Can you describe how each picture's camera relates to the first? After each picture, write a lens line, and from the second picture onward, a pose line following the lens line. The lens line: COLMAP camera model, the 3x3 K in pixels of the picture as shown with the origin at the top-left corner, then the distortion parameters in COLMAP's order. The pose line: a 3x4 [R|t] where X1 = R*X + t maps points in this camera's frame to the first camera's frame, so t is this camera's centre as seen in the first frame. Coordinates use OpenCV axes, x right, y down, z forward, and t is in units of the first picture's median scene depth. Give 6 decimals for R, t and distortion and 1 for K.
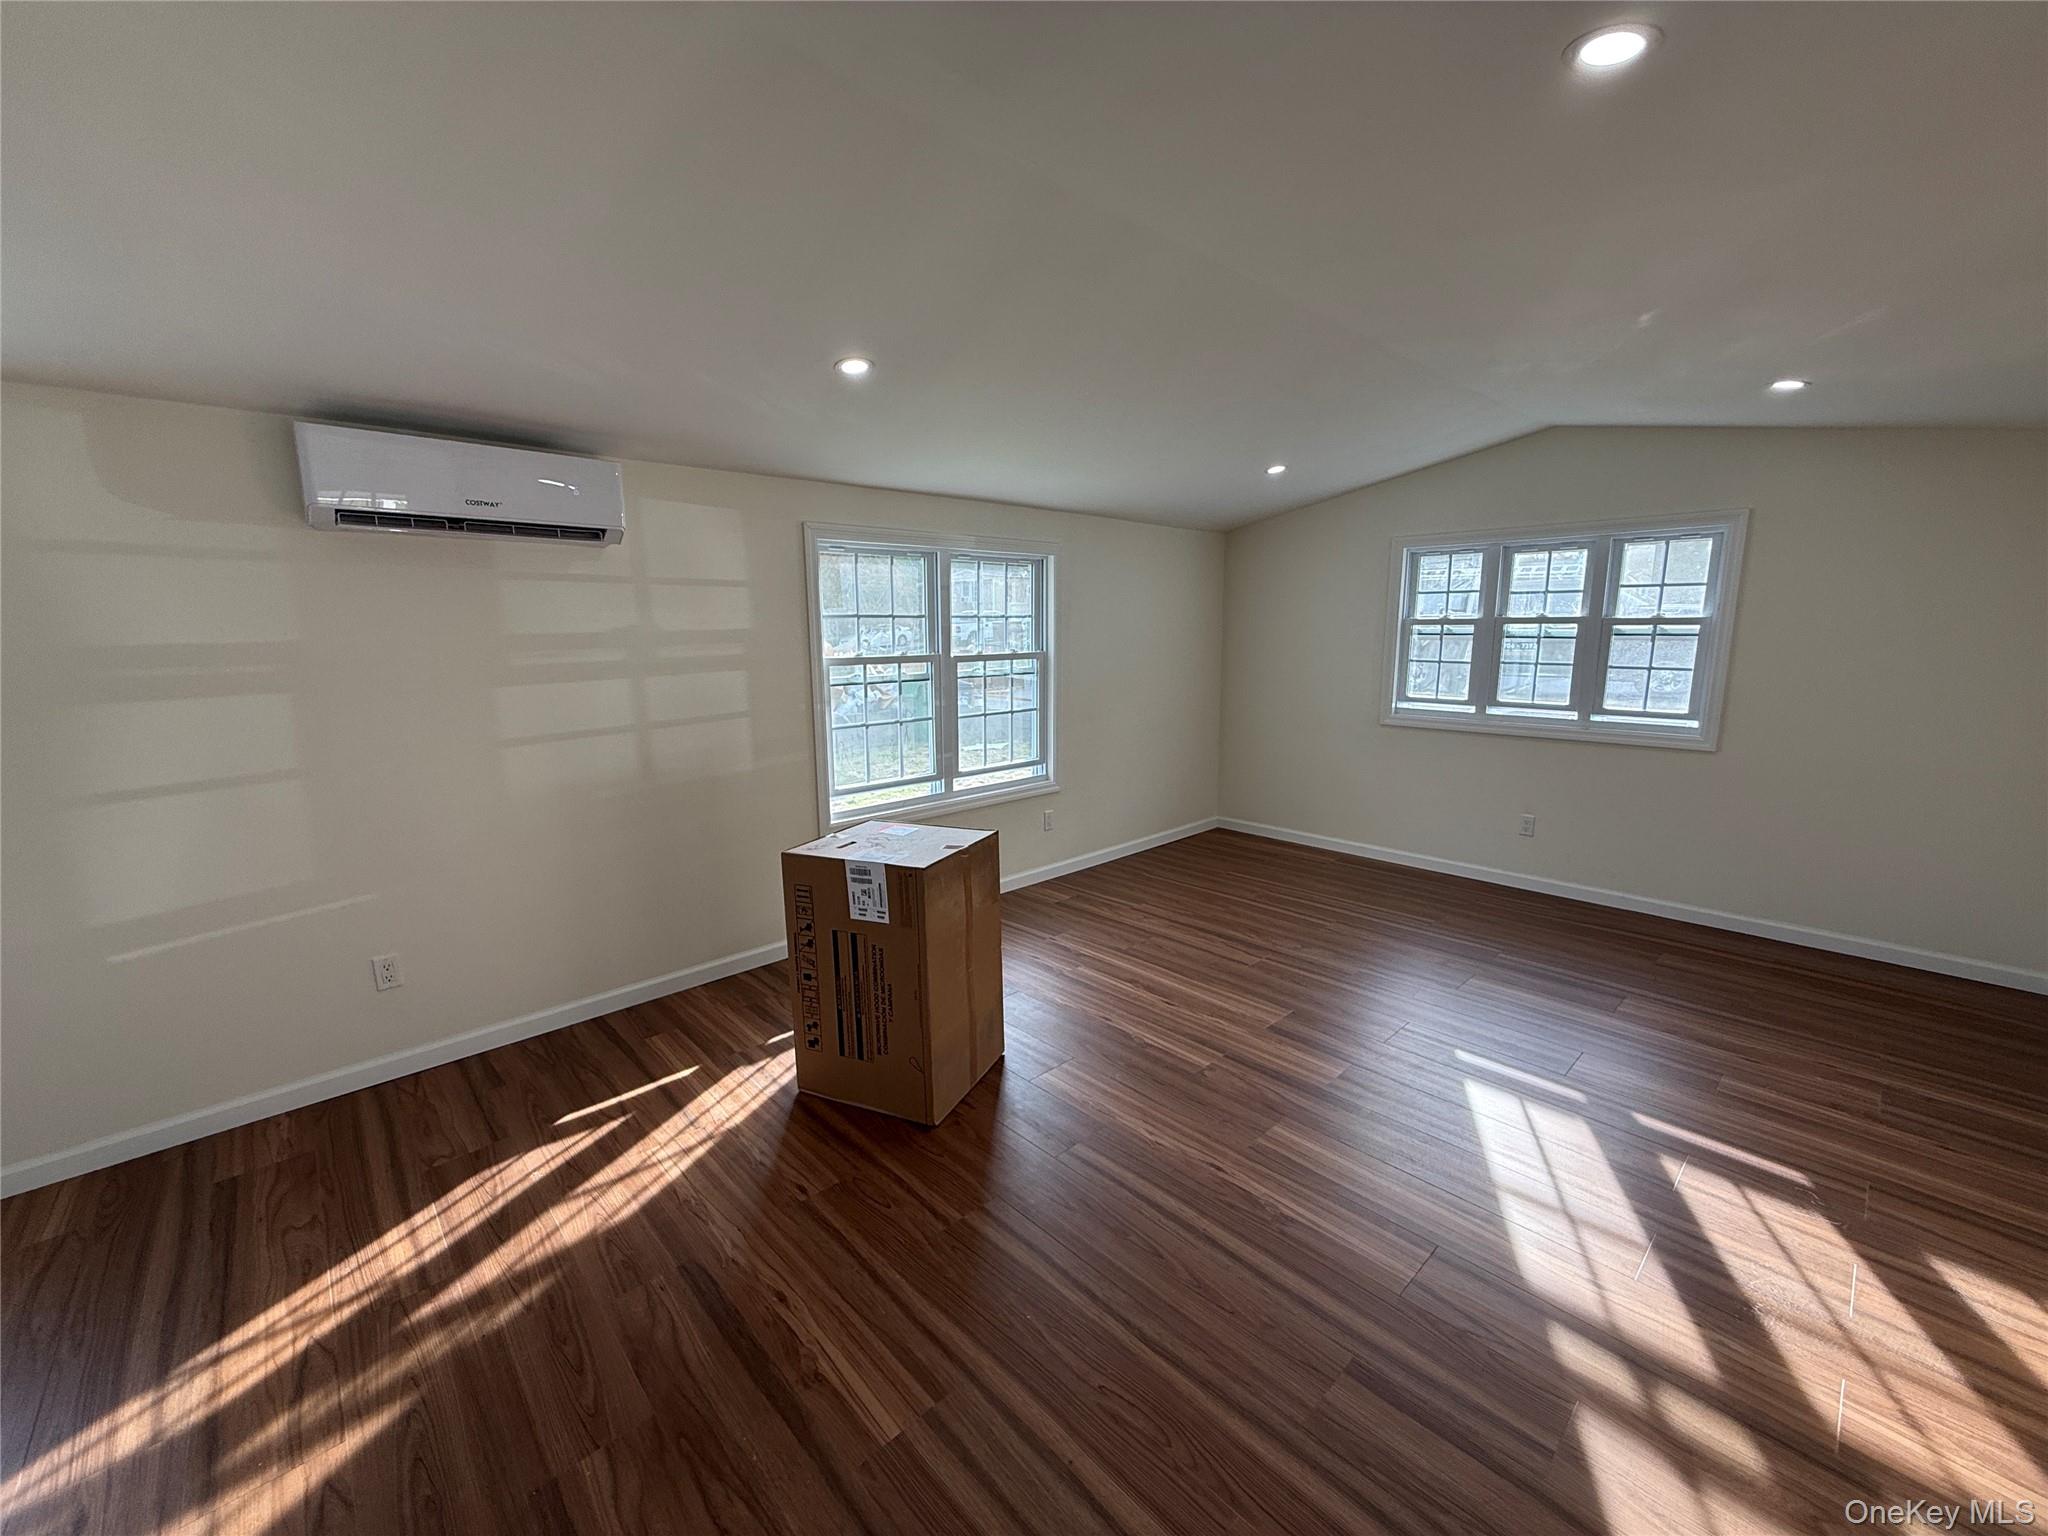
lens RADIAL K [[818.2, 0, 1016.3], [0, 818.2, 768.7], [0, 0, 1]] dist [0.000117, 0.000085]
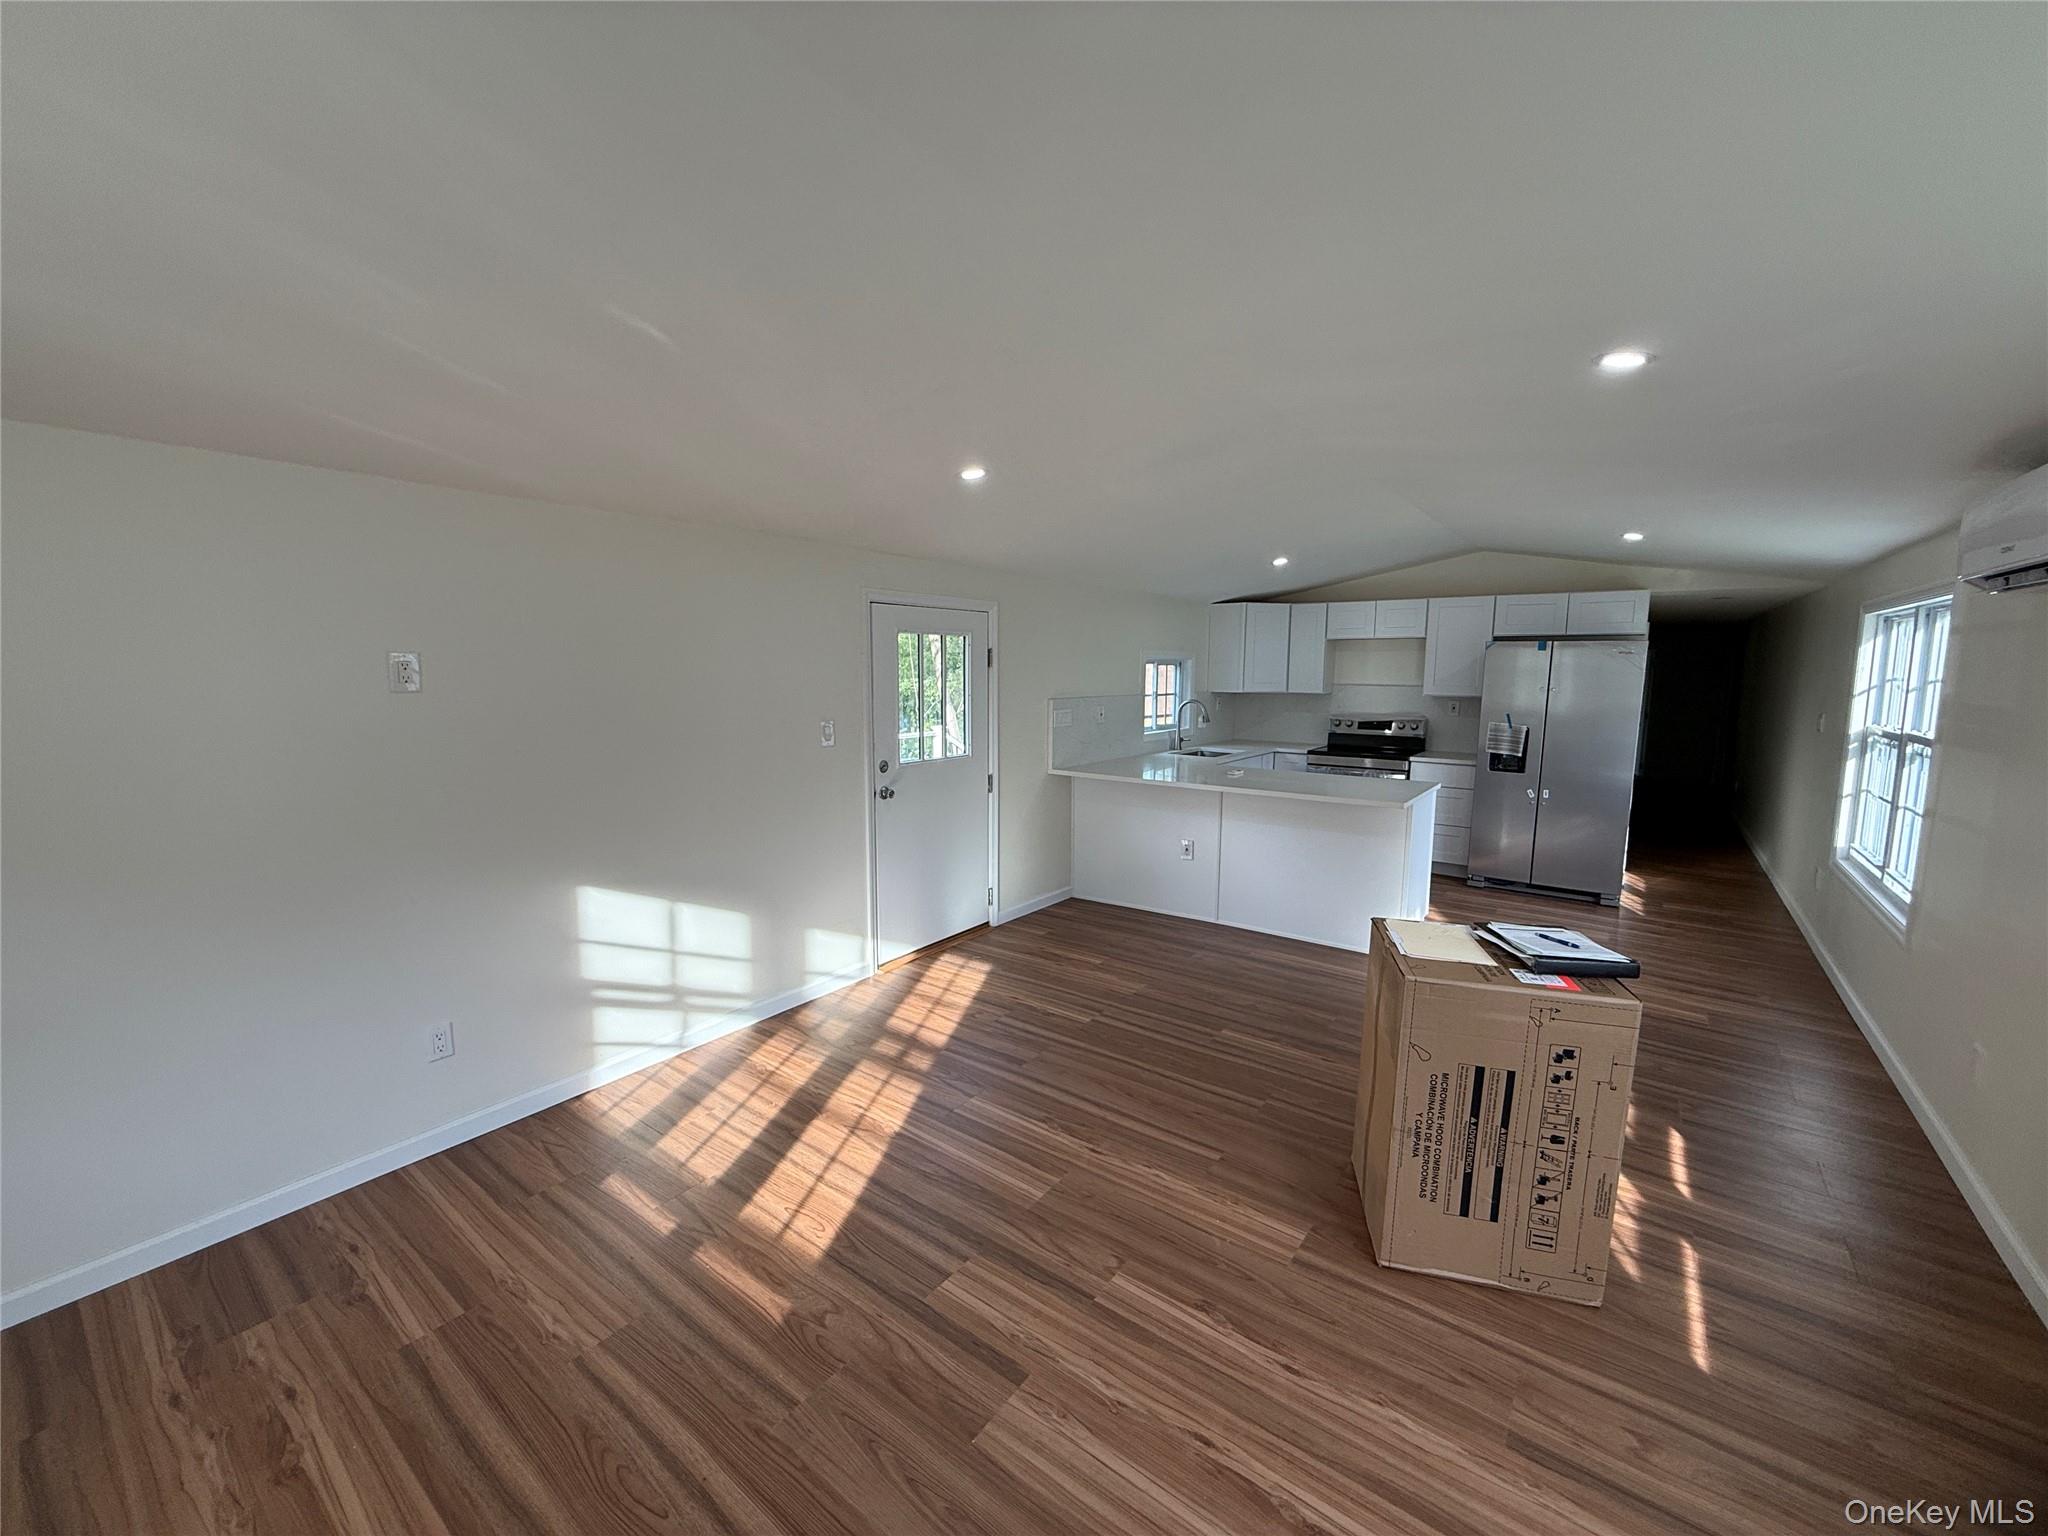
lens RADIAL K [[818.2, 0, 1017.6], [0, 818.2, 769.4], [0, 0, 1]] dist [0.000117, 0.000085]
pose [[-0.984264, 0.023149, -0.175182, 0.305715], [-0.029609, 0.955759, 0.292658, -0.209924], [0.174207, 0.293240, -0.940033, 1.073827]]
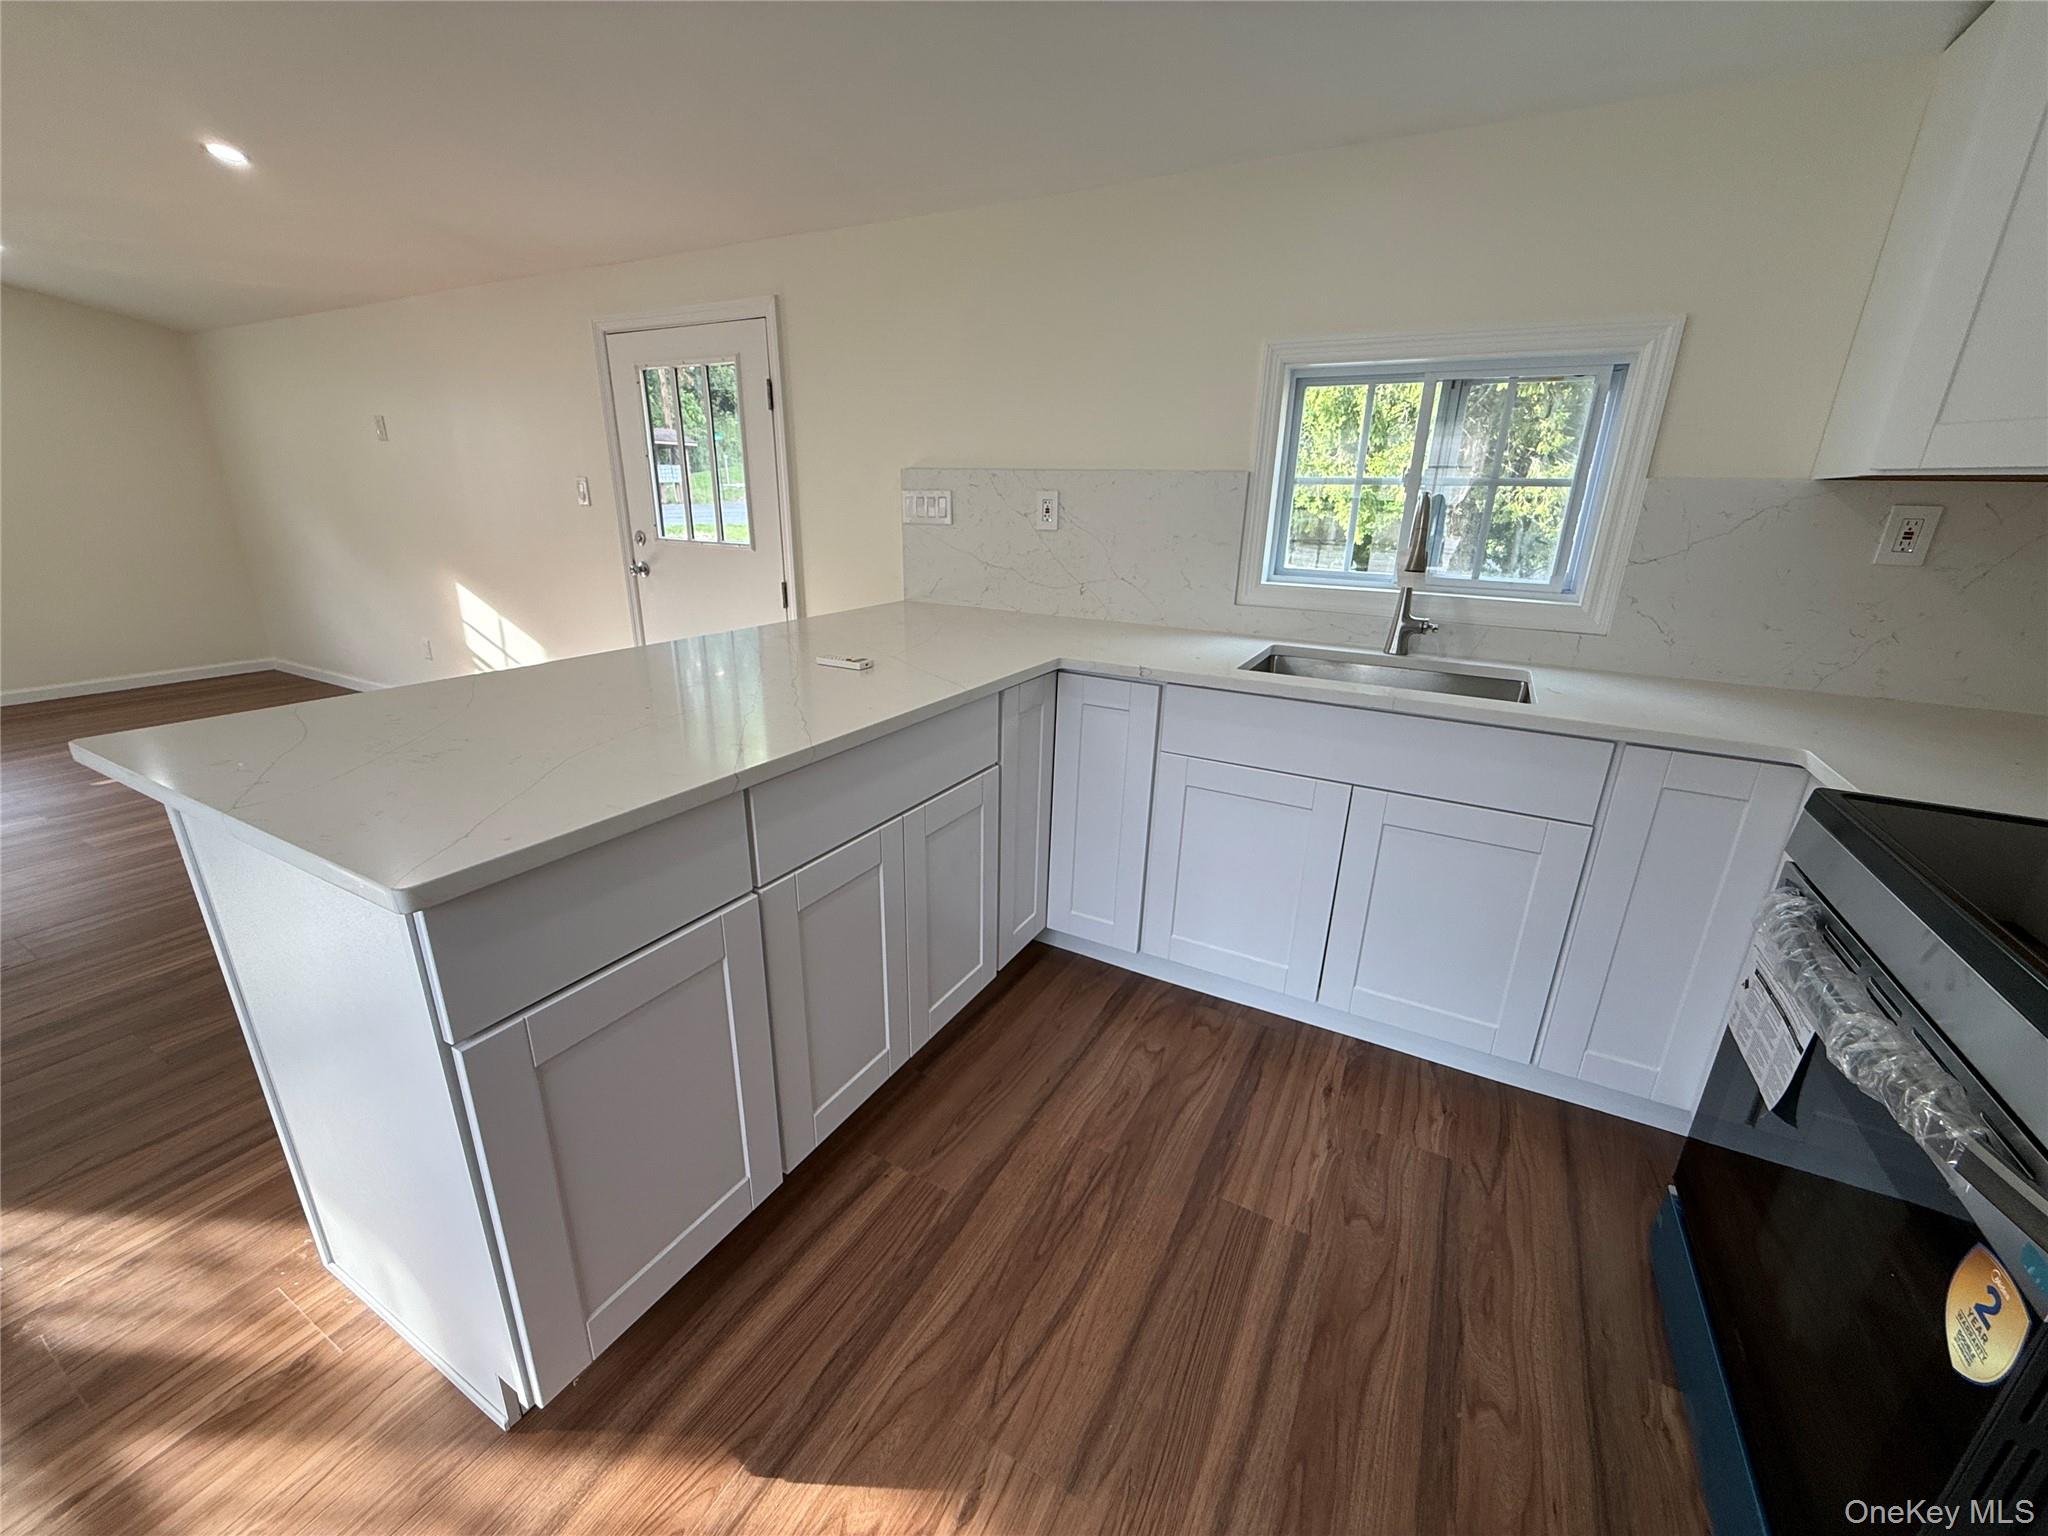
lens RADIAL K [[818.2, 0, 1018.6], [0, 818.2, 771.3], [0, 0, 1]] dist [0.000117, 0.000085]
pose [[-0.314736, -0.307877, 0.897860, -0.725358], [0.145151, 0.919196, 0.366074, 0.058274], [-0.938015, 0.245542, -0.244615, -0.029654]]
